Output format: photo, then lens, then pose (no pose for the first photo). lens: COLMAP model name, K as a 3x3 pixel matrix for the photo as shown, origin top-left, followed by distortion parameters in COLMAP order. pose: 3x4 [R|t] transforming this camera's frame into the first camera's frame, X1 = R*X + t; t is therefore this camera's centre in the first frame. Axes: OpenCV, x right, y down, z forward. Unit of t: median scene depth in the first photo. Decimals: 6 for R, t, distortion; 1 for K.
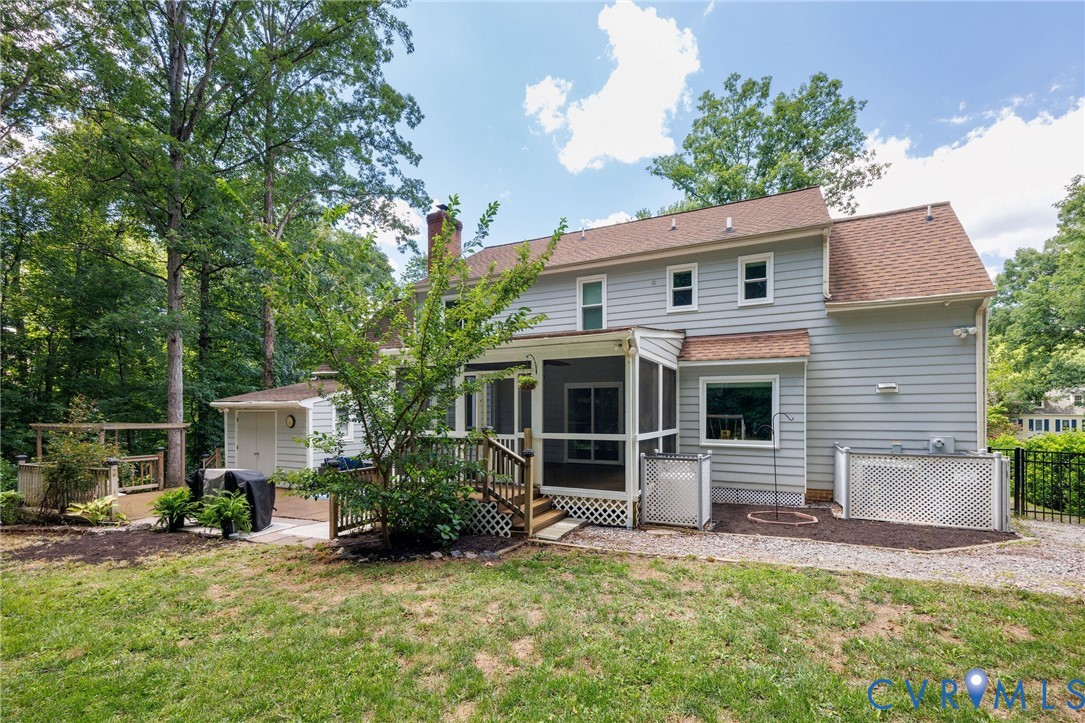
lens RADIAL K [[482.0, 0, 551.5], [0, 482.0, 412.7], [0, 0, 1]] dist [0.000267, 0.000315]
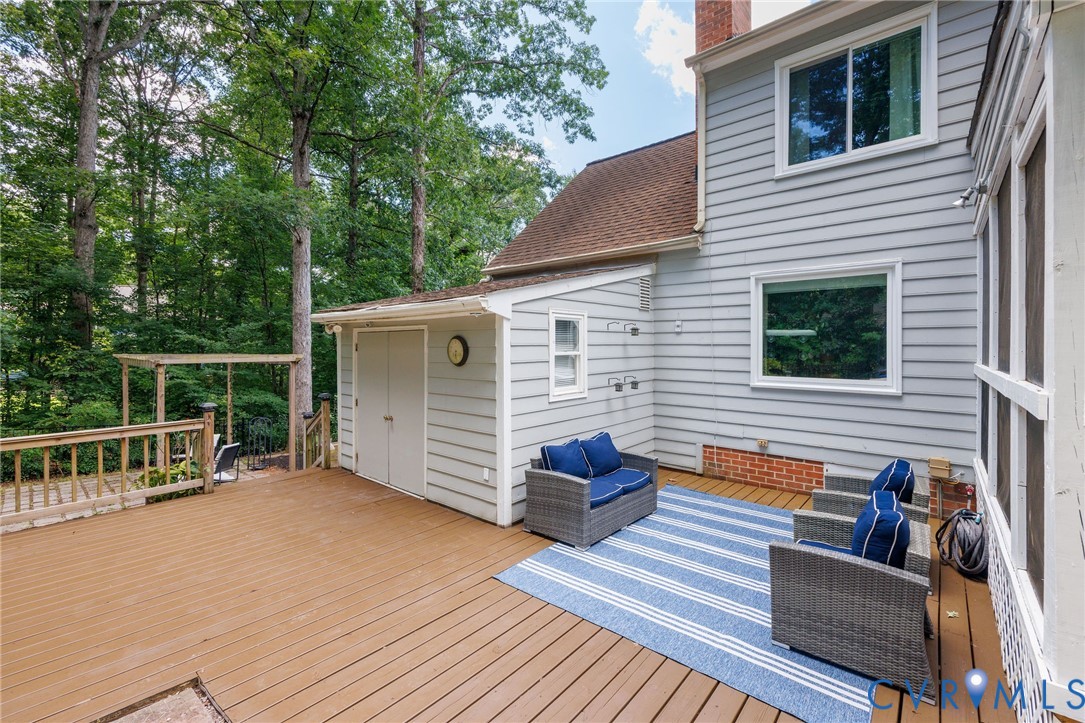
lens RADIAL K [[449.1, 0, 560.8], [0, 449.1, 345.1], [0, 0, 1]] dist [0.001998, -0.000039]
pose [[0.973839, 0.000017, -0.227238, -0.374312], [-0.001658, 0.999974, -0.007029, 0.016278], [0.227232, 0.007222, 0.973814, 0.657011]]
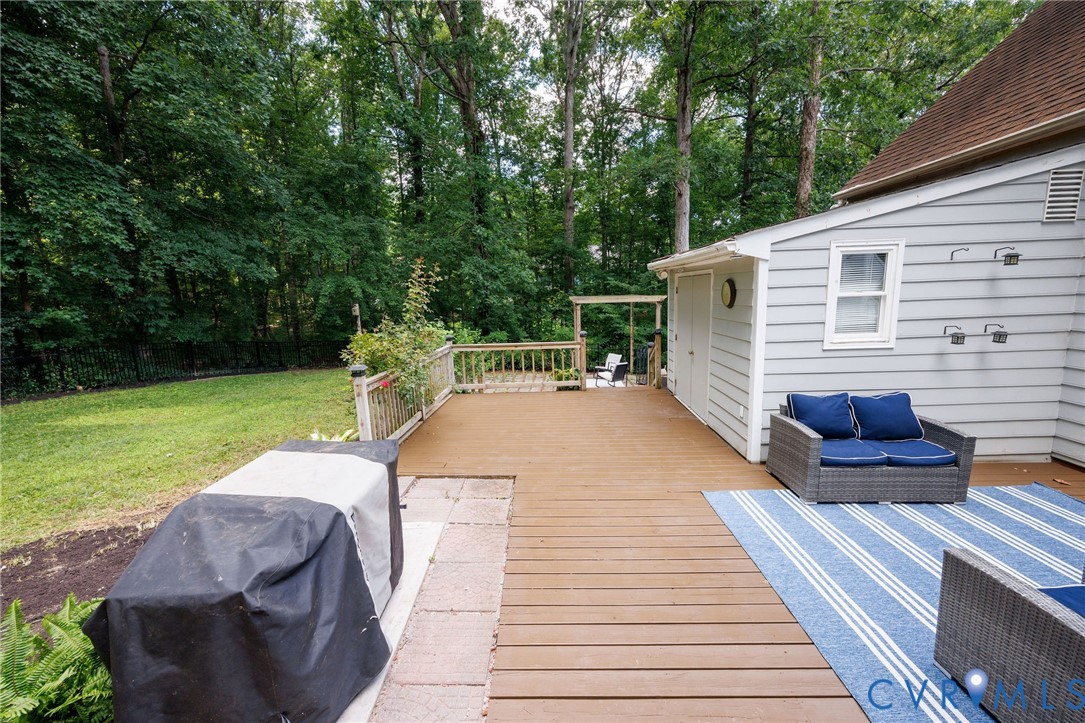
lens RADIAL K [[439.4, 0, 547.8], [0, 439.4, 364.6], [0, 0, 1]] dist [0.000674, -0.000034]
pose [[0.426138, 0.137557, -0.894139, -0.253806], [0.026623, 0.986037, 0.164383, 0.012474], [0.904266, -0.093854, 0.416526, 0.696276]]
